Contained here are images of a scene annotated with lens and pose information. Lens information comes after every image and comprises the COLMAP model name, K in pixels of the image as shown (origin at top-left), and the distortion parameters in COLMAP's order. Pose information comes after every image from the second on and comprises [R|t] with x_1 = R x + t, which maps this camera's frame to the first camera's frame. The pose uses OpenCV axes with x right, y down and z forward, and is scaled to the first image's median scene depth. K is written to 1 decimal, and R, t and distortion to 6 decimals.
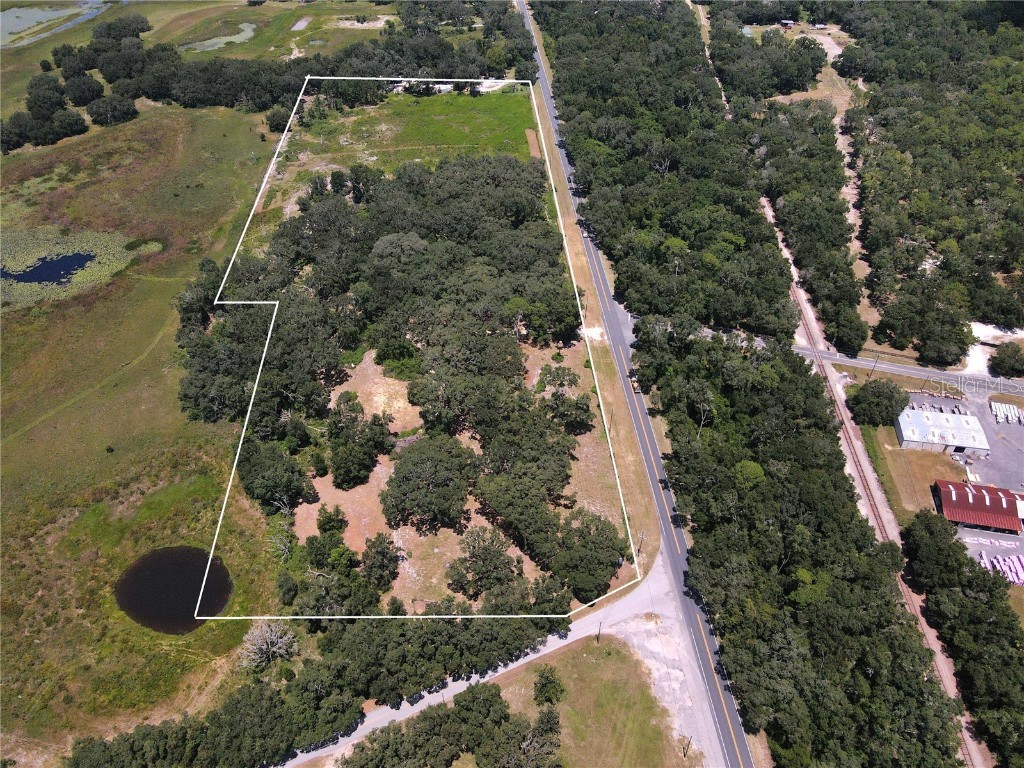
lens RADIAL K [[751.7, 0, 509.0], [0, 751.7, 368.8], [0, 0, 1]] dist [0.016204, -0.002736]
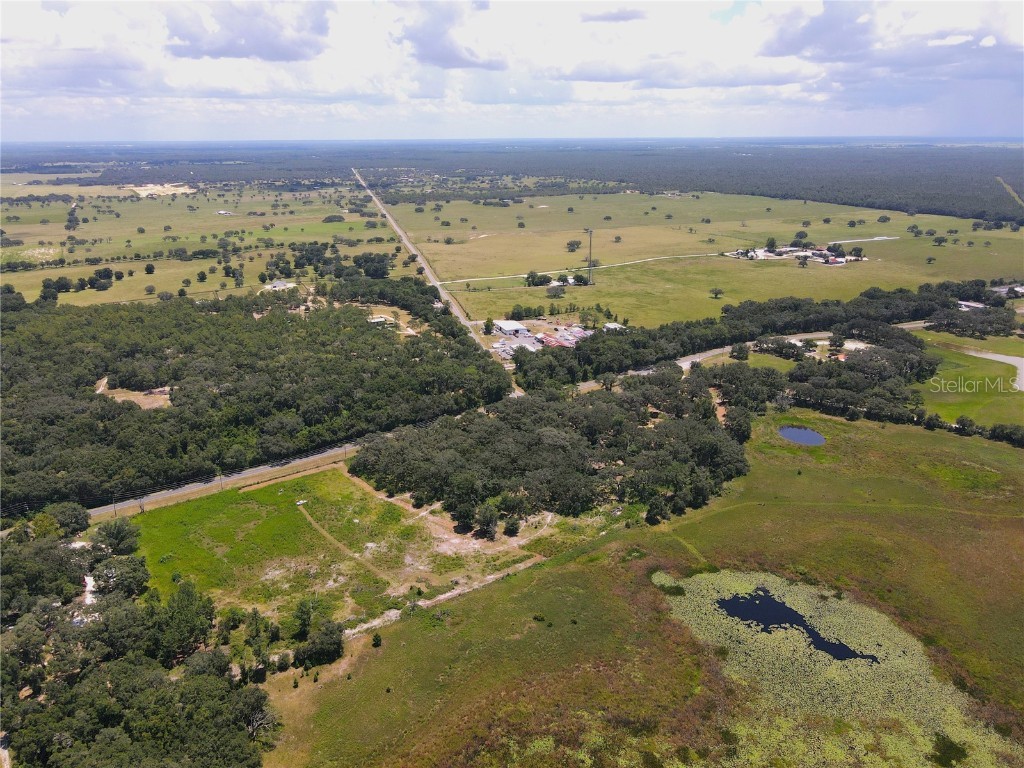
lens RADIAL K [[751.7, 0, 499.1], [0, 751.7, 385.1], [0, 0, 1]] dist [0.016204, -0.002736]
pose [[-0.521543, -0.254066, 0.814521, -1.321413], [0.561841, 0.616185, 0.551951, -1.148413], [-0.642127, 0.745498, -0.178622, 1.406414]]
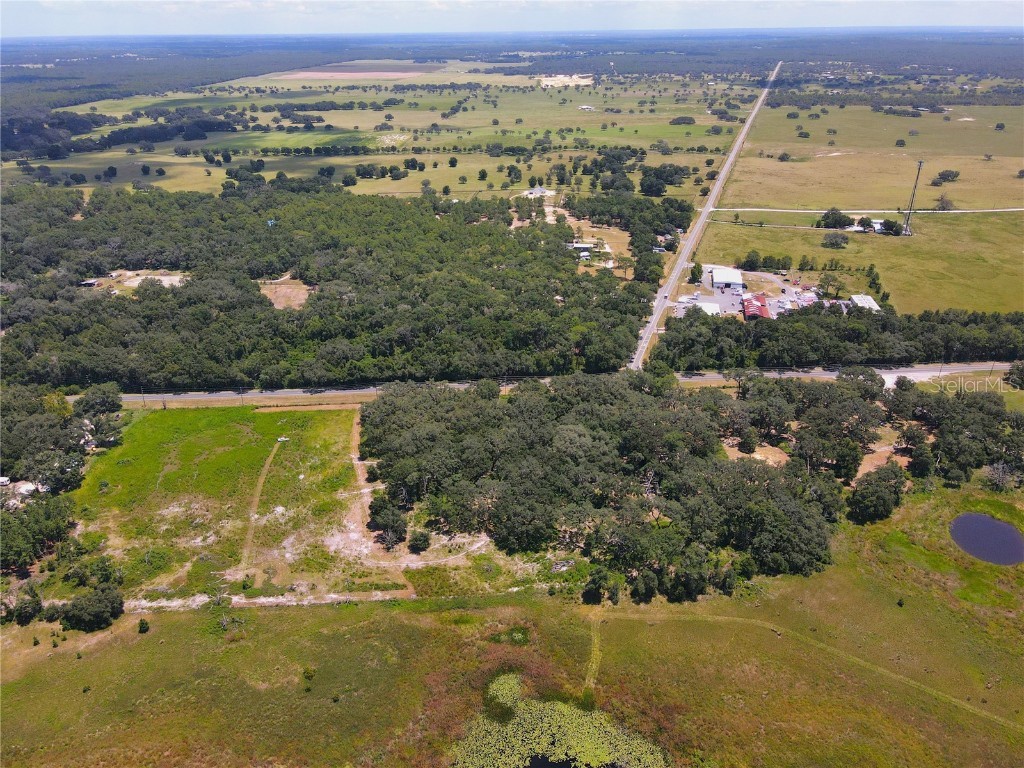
lens RADIAL K [[751.7, 0, 498.8], [0, 751.7, 376.5], [0, 0, 1]] dist [0.016204, -0.002736]
pose [[0.014258, -0.409820, 0.912055, -1.199227], [0.652435, 0.695027, 0.302102, -0.684809], [-0.757710, 0.590749, 0.277291, 0.849093]]
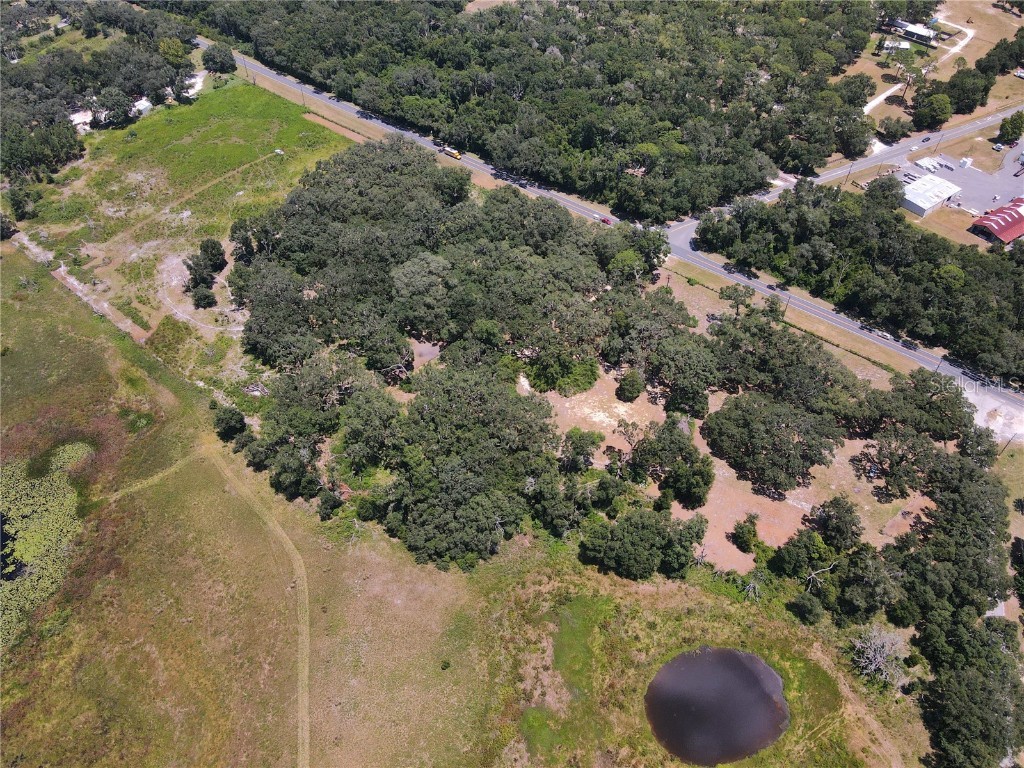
lens RADIAL K [[751.7, 0, 502.4], [0, 751.7, 369.0], [0, 0, 1]] dist [0.016204, -0.002736]
pose [[0.698741, -0.506480, 0.505212, -0.640211], [0.467057, 0.857916, 0.214099, -0.240493], [-0.541866, 0.086363, 0.836016, 0.303125]]
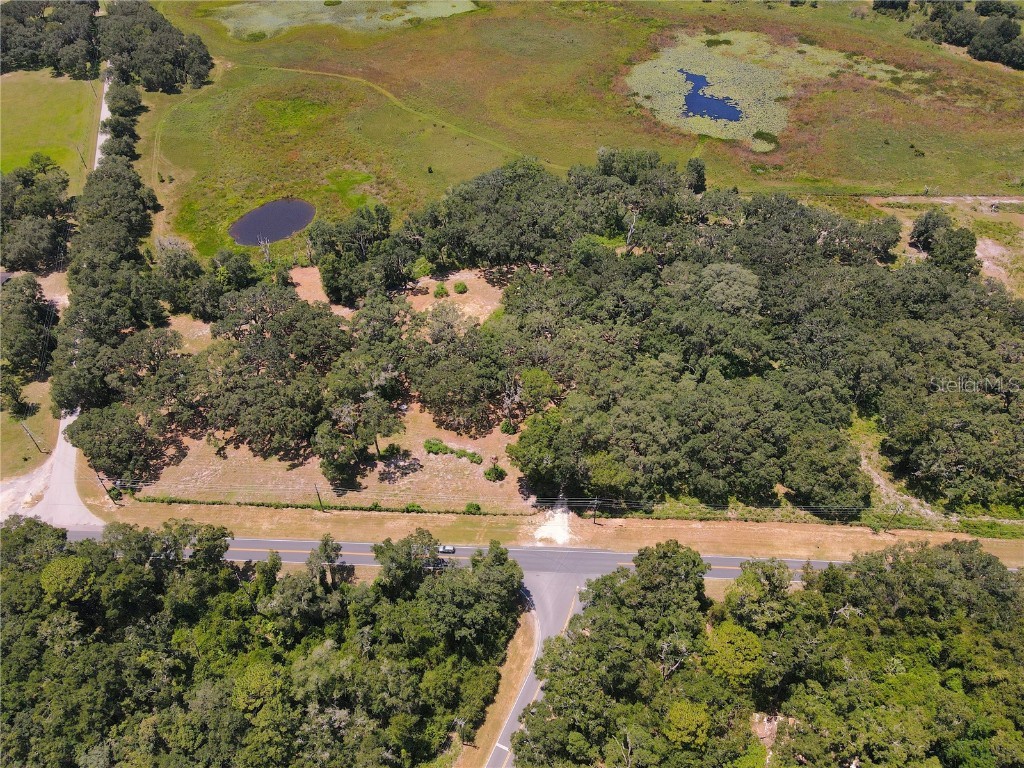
lens RADIAL K [[751.7, 0, 500.8], [0, 751.7, 385.4], [0, 0, 1]] dist [0.016204, -0.002736]
pose [[-0.112814, 0.701815, -0.703370, 0.475255], [-0.630362, 0.496643, 0.596649, -0.449405], [0.768061, 0.510688, 0.386369, 0.717443]]
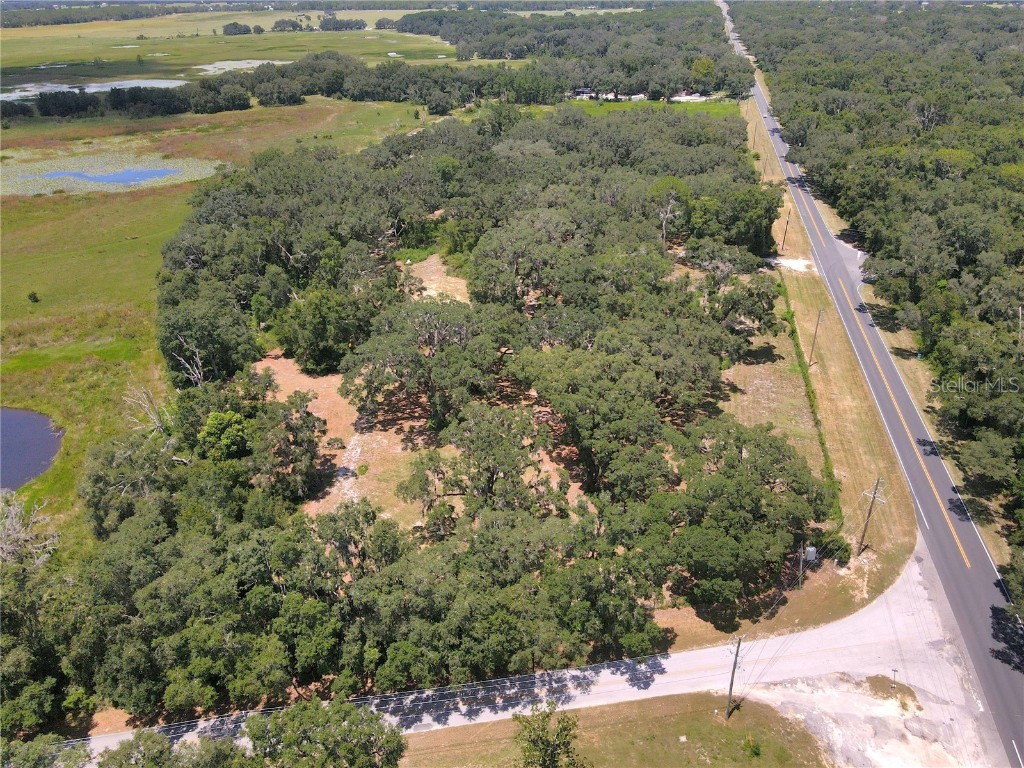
lens RADIAL K [[751.7, 0, 512.2], [0, 751.7, 379.3], [0, 0, 1]] dist [0.016204, -0.002736]
pose [[0.958658, 0.128408, -0.253940, 0.062828], [-0.176995, 0.967838, -0.178782, 0.201060], [0.222816, 0.216338, 0.950553, 0.413297]]
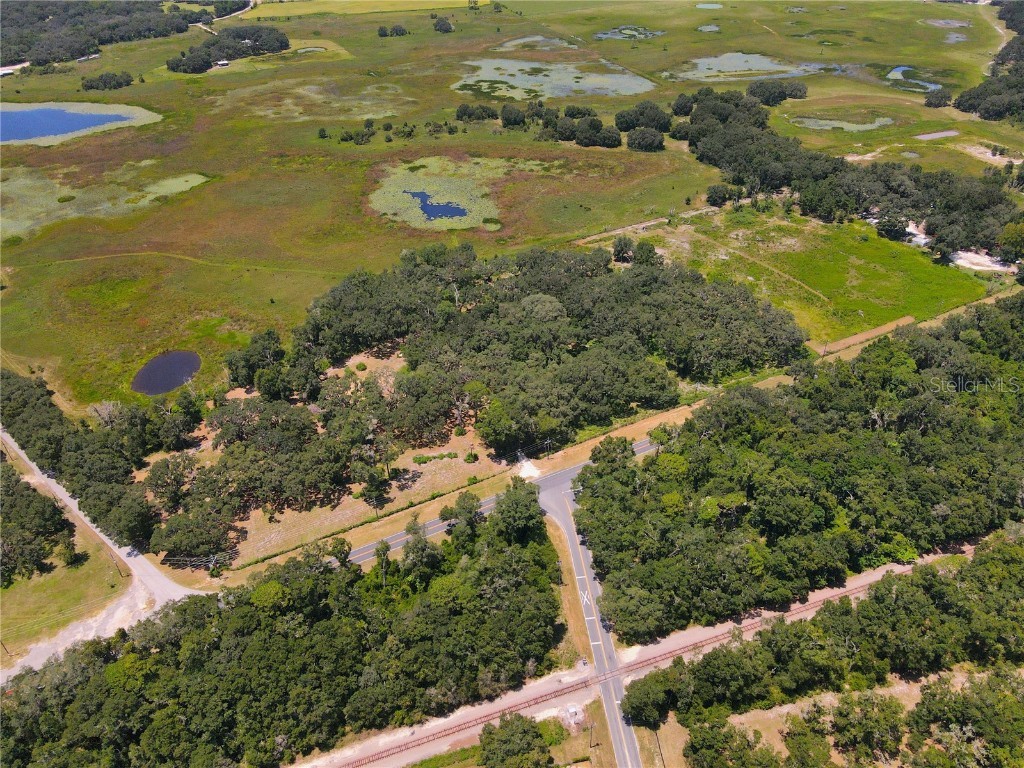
lens RADIAL K [[751.7, 0, 507.5], [0, 751.7, 386.9], [0, 0, 1]] dist [0.016204, -0.002736]
pose [[0.411224, 0.537628, -0.736105, 0.741743], [-0.578011, 0.778228, 0.245489, -0.346655], [0.704839, 0.324525, 0.630781, 0.406152]]
